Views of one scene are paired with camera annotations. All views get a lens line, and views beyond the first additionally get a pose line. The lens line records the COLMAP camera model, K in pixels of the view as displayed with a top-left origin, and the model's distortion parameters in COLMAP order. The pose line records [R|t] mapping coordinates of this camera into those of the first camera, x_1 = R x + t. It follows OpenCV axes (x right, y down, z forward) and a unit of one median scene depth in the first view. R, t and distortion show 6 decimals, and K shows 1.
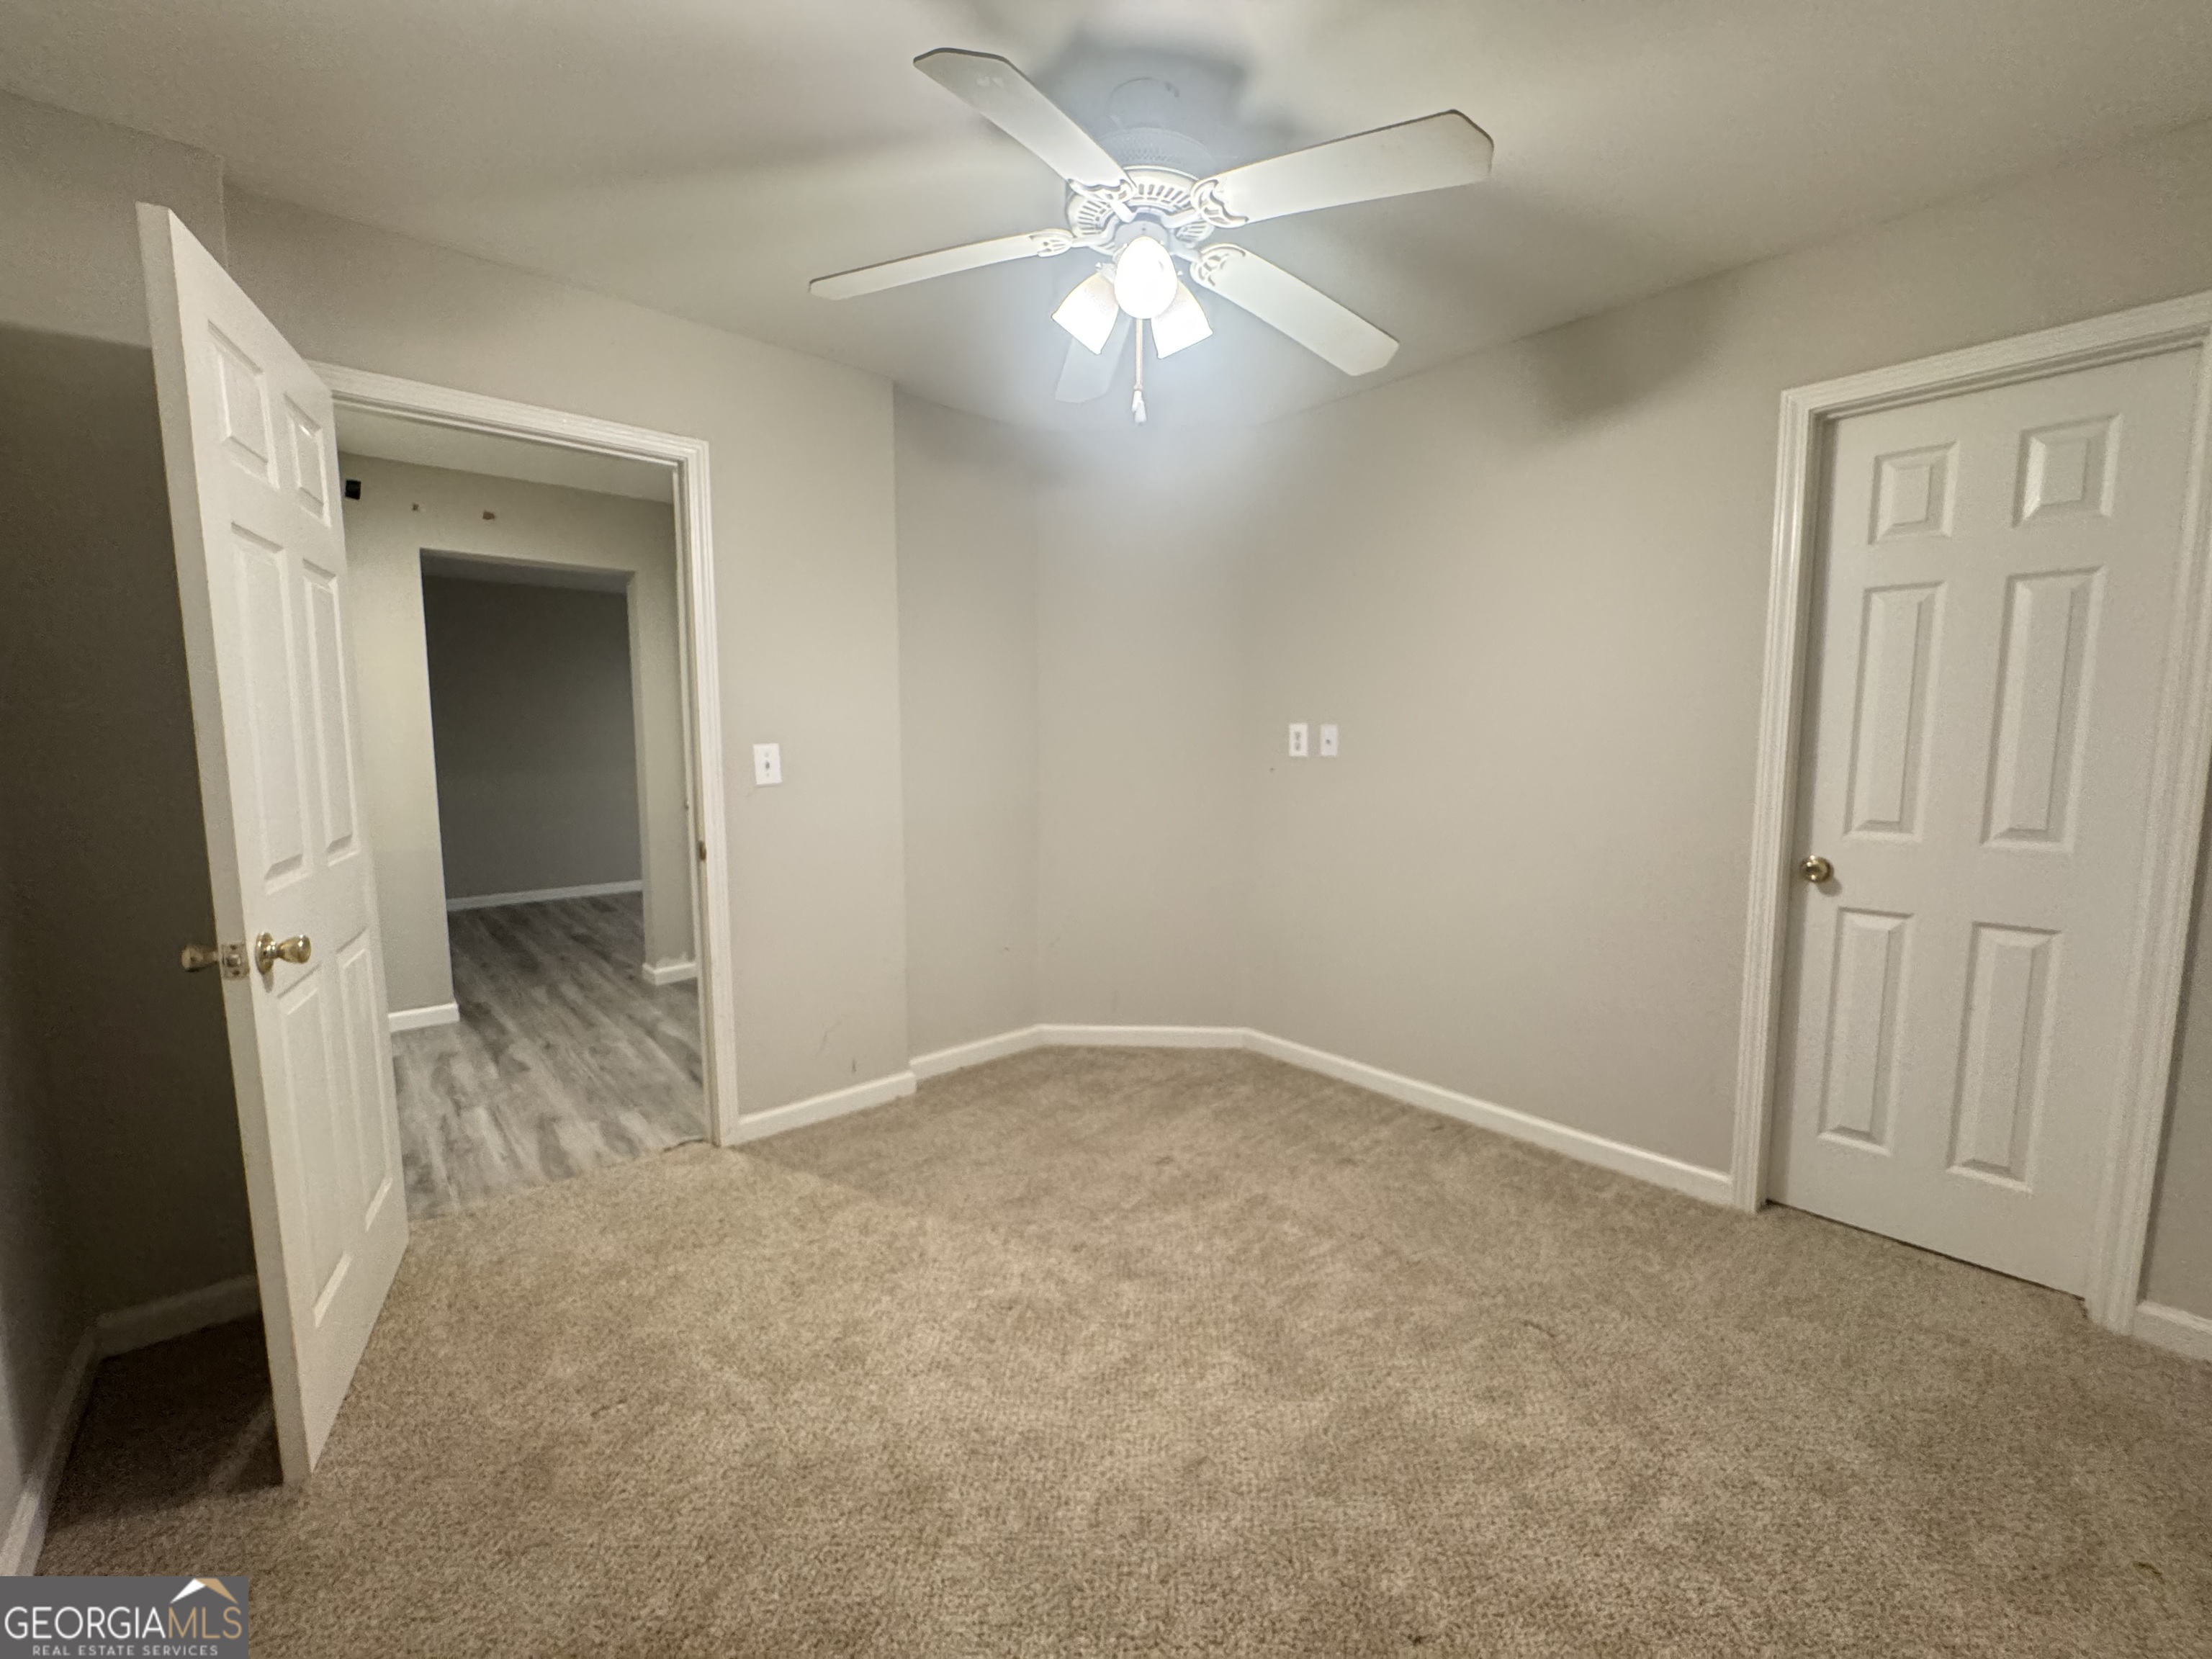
lens RADIAL K [[891.3, 0, 1106.0], [0, 891.3, 829.5], [0, 0, 1]] dist [-0.007749, 0.000610]
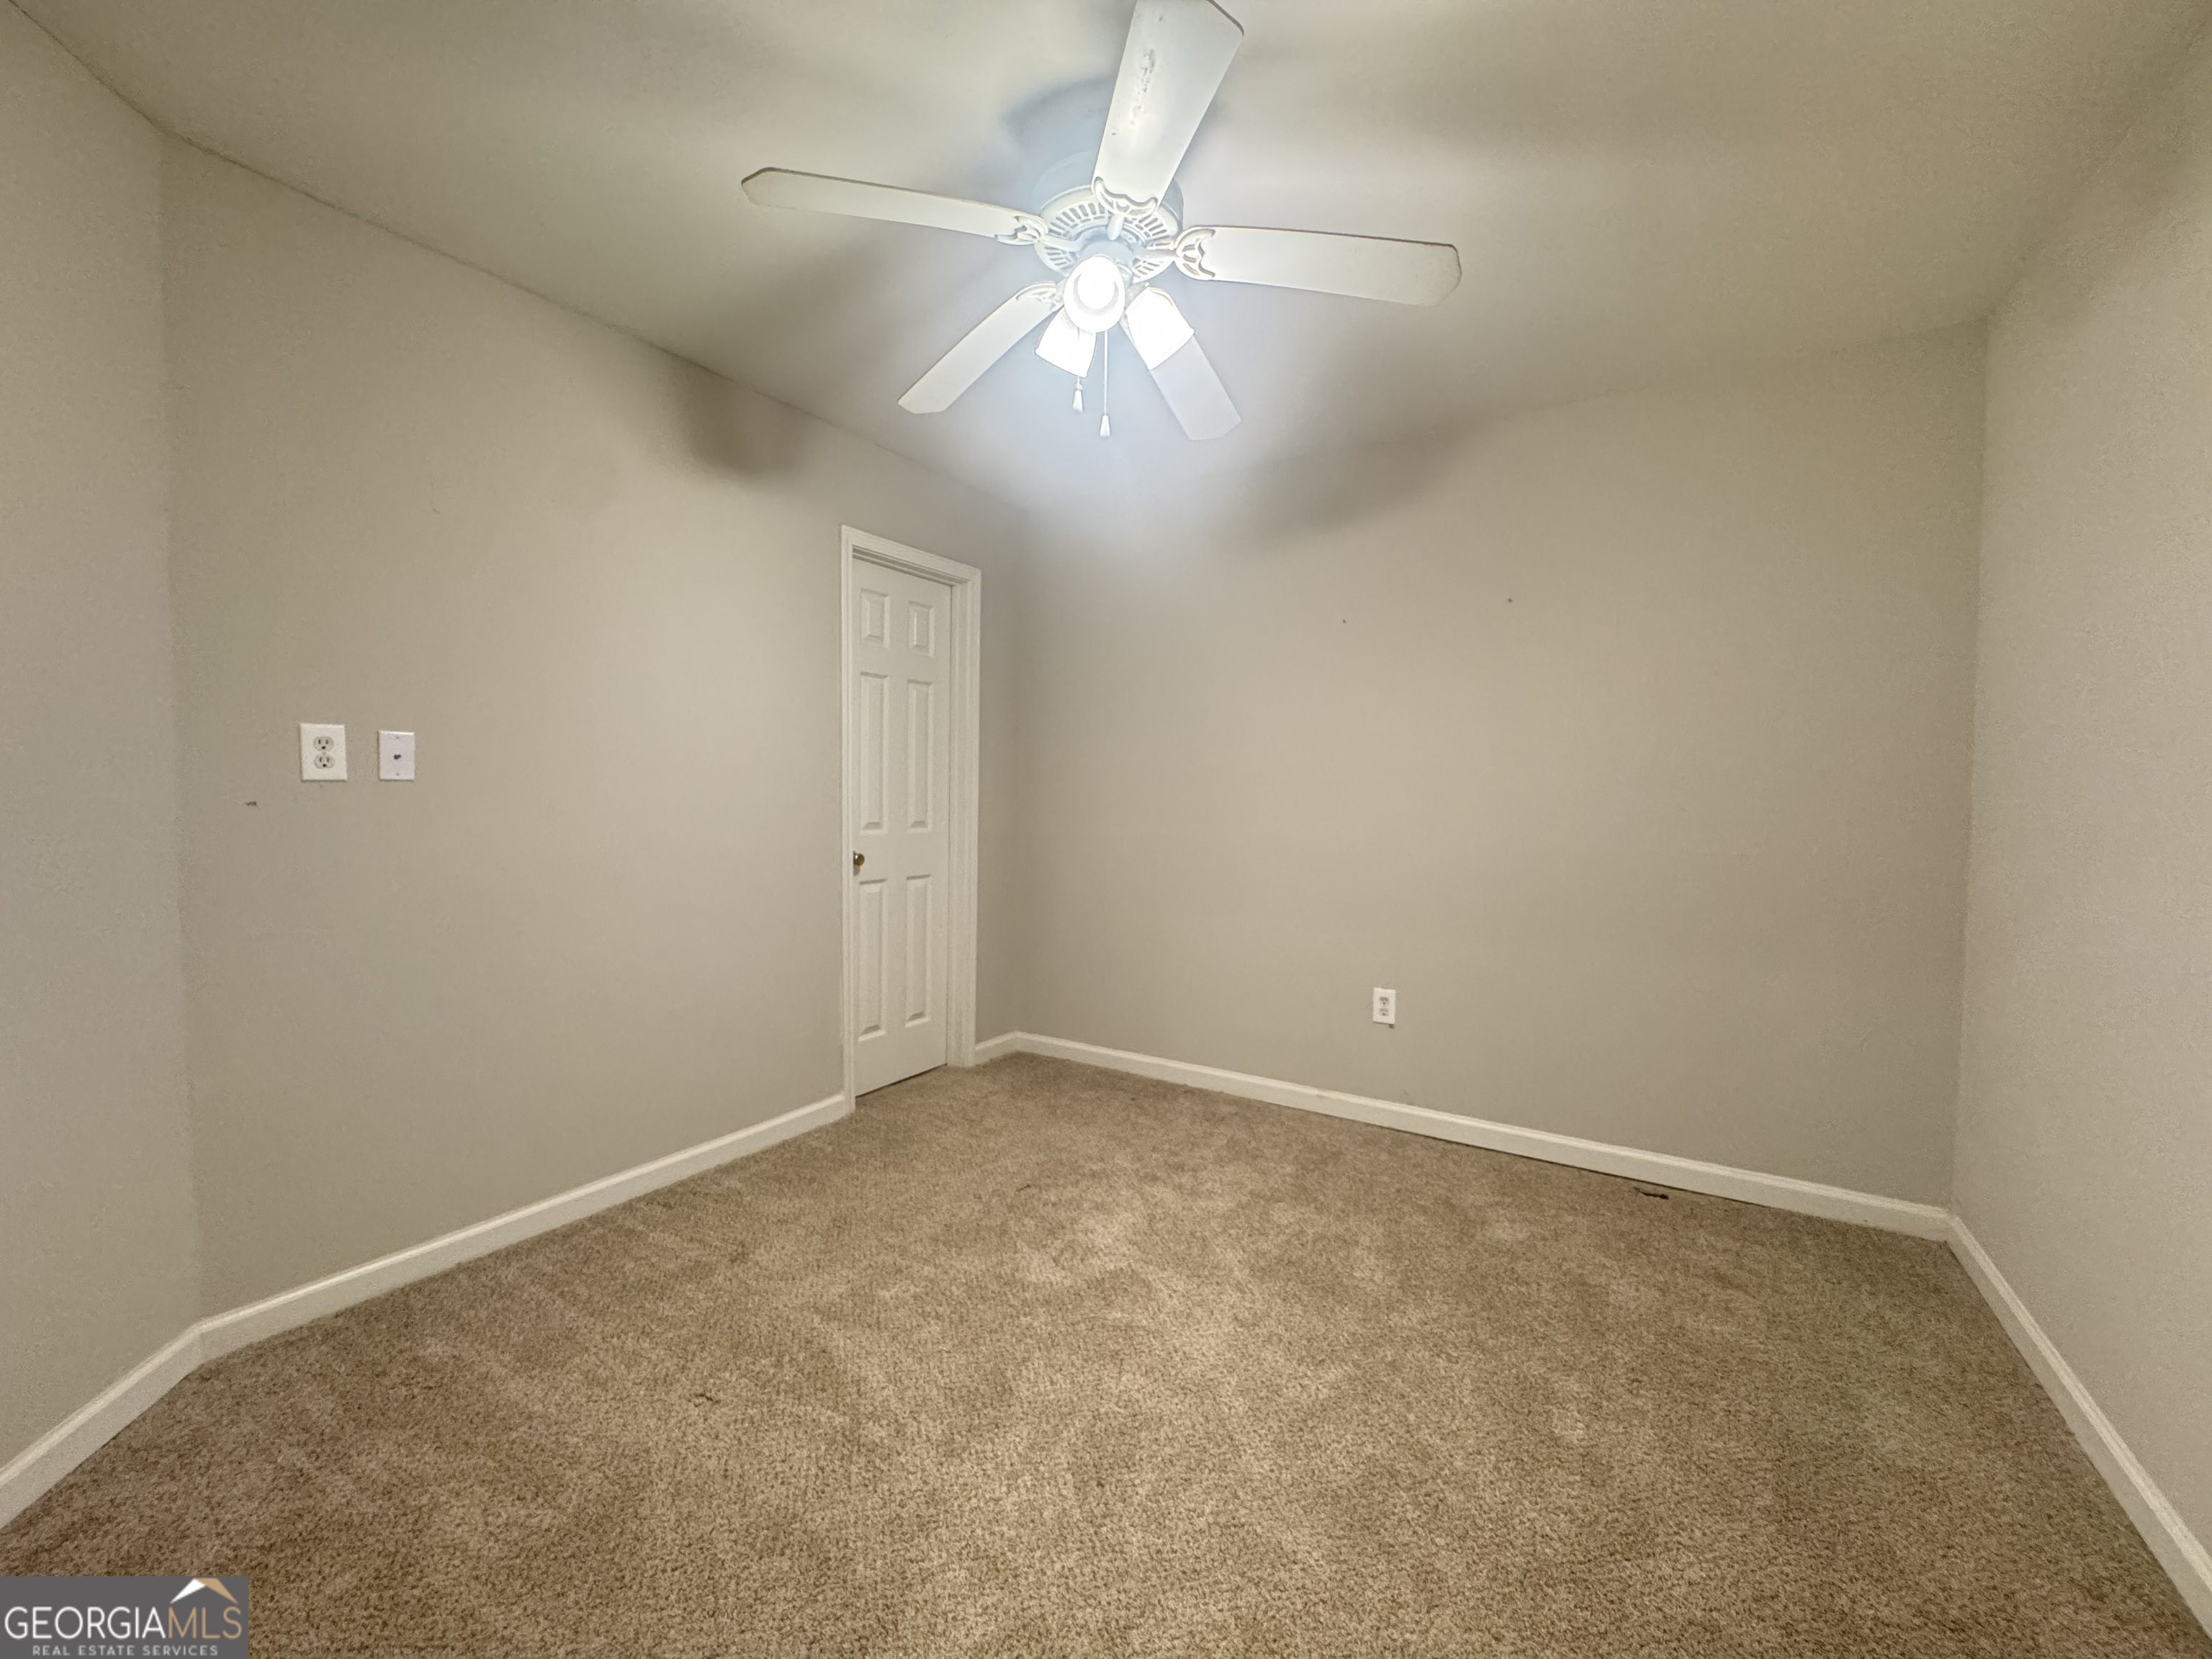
lens RADIAL K [[891.3, 0, 1106.0], [0, 891.3, 829.5], [0, 0, 1]] dist [-0.007749, 0.000610]
pose [[-0.276822, -0.051407, 0.959545, -0.698785], [0.074832, 0.994382, 0.074861, -0.079343], [-0.958003, 0.092528, -0.271420, 0.980152]]
